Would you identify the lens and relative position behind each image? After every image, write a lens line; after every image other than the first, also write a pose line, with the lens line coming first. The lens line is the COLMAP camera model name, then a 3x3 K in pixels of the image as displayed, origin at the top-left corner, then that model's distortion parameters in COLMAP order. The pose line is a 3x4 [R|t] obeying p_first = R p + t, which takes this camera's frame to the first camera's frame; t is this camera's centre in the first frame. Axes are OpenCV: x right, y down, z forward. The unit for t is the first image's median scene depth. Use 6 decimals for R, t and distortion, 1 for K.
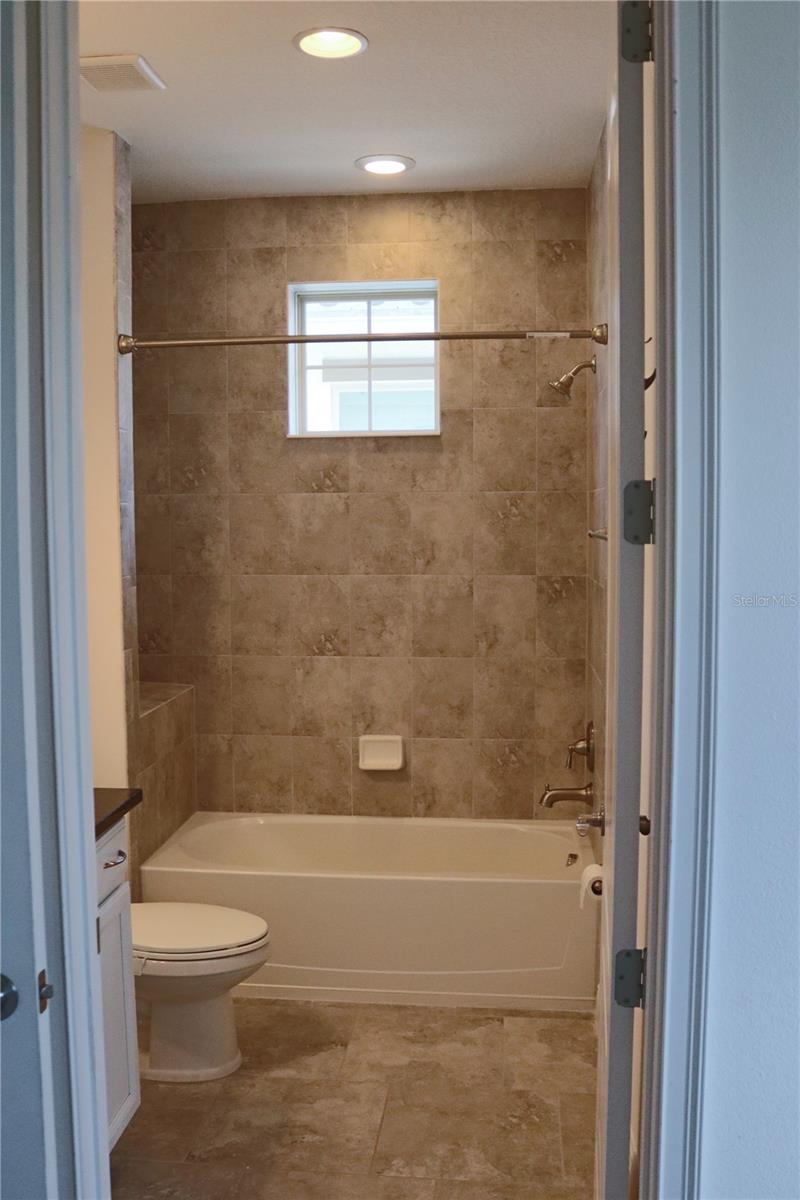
lens RADIAL K [[1089.7, 0, 400.0], [0, 1089.7, 600.0], [0, 0, 1]] dist [-0.184480, 0.167662]
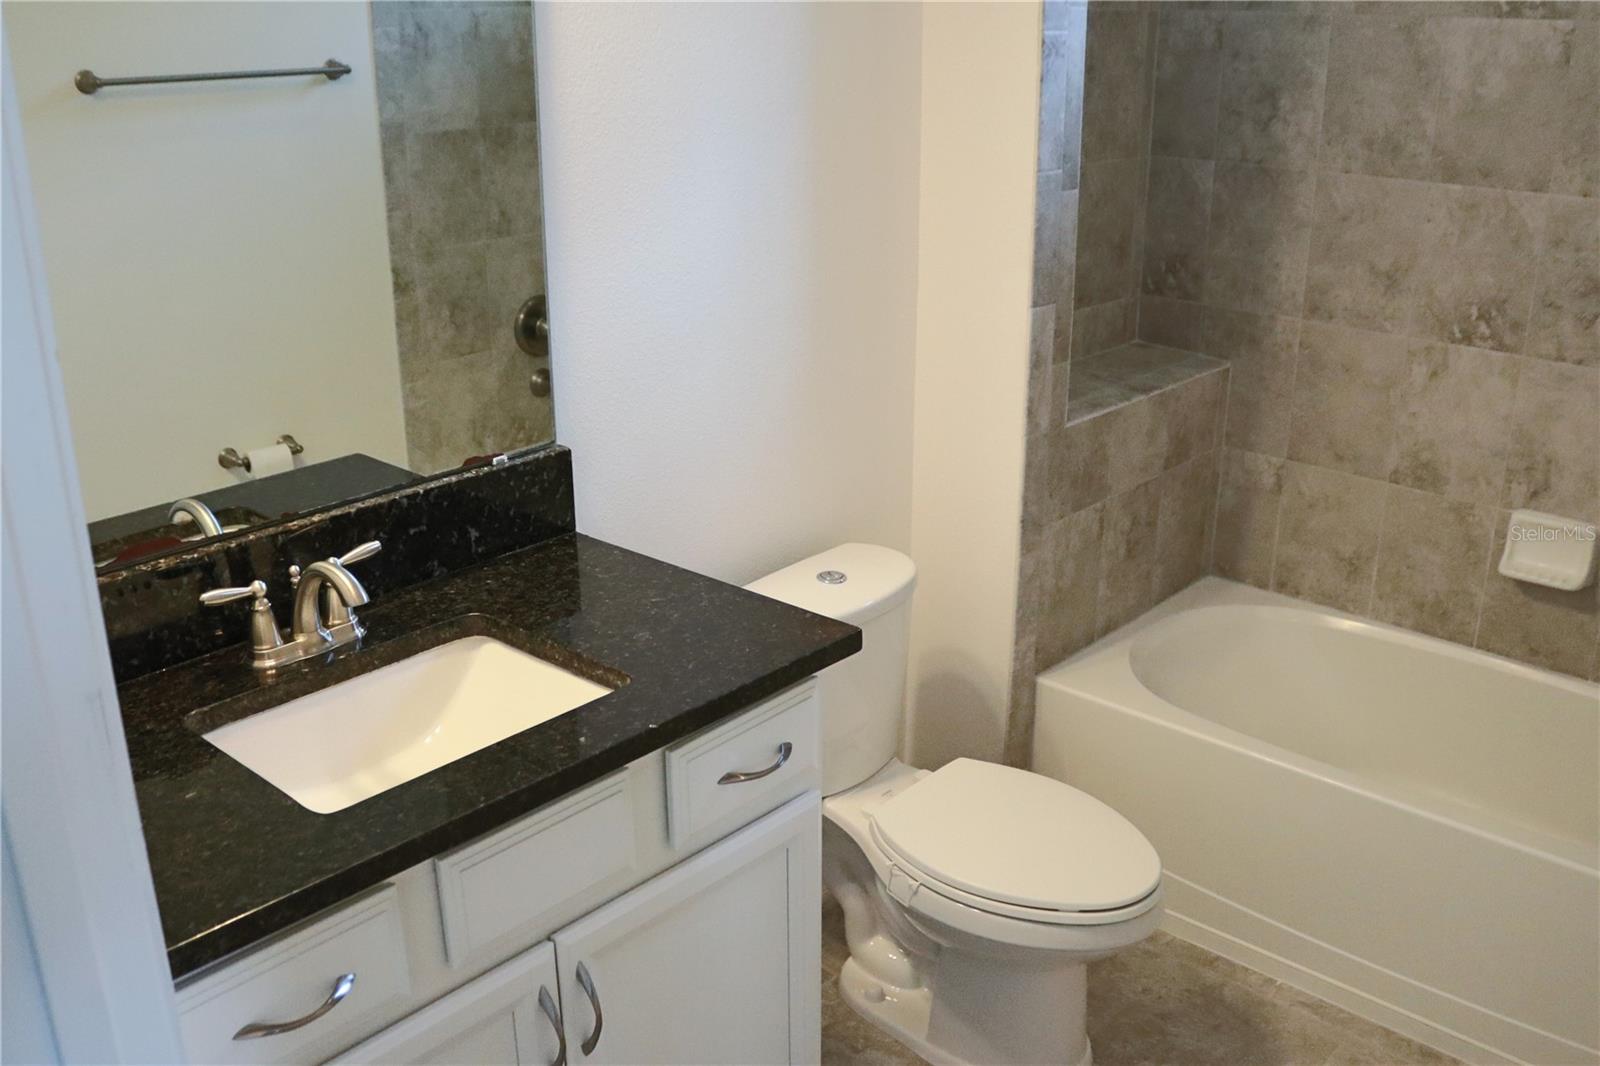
lens RADIAL K [[1453.0, 0, 800.0], [0, 1453.0, 533.0], [0, 0, 1]] dist [-0.184480, 0.167662]
pose [[0.801065, 0.210464, -0.560356, 0.066826], [-0.052509, 0.957247, 0.284467, -0.036743], [0.596269, -0.198453, 0.777869, 0.271487]]
